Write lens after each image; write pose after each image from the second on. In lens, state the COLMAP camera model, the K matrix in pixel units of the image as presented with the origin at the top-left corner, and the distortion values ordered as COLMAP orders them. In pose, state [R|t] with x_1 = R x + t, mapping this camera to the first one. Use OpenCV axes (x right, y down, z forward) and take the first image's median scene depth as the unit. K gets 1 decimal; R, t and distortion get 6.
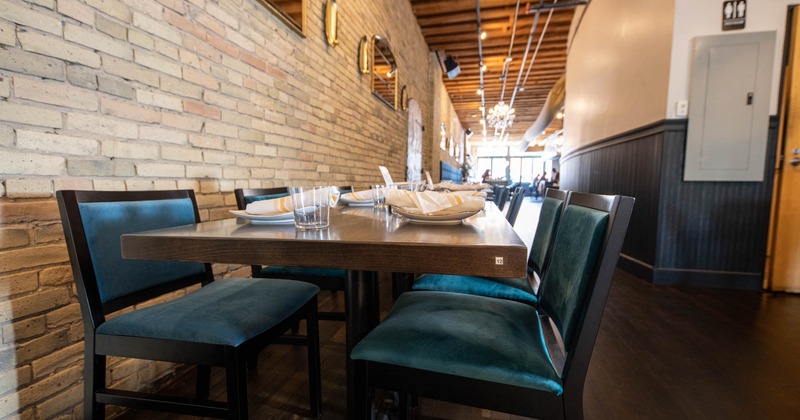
lens RADIAL K [[312.7, 0, 400.0], [0, 312.7, 210.0], [0, 0, 1]] dist [0.007904, -0.006273]
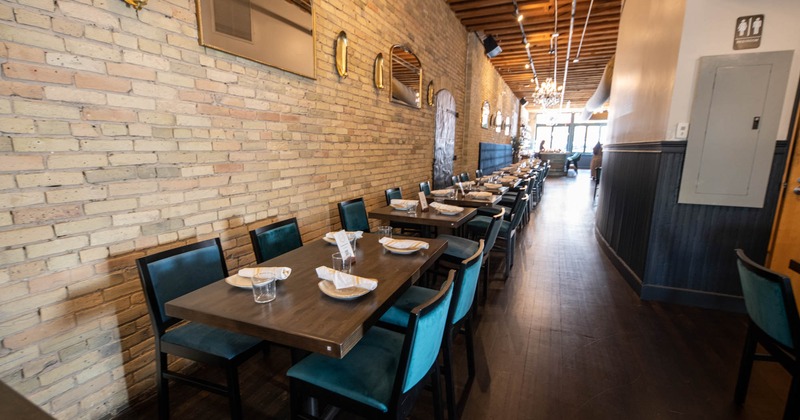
lens RADIAL K [[312.7, 0, 400.0], [0, 312.7, 210.0], [0, 0, 1]] dist [0.007904, -0.006273]
pose [[0.988161, 0.027365, -0.150960, 0.183446], [-0.013809, 0.995835, 0.090124, -0.158027], [0.152798, -0.086972, 0.984423, -0.139761]]
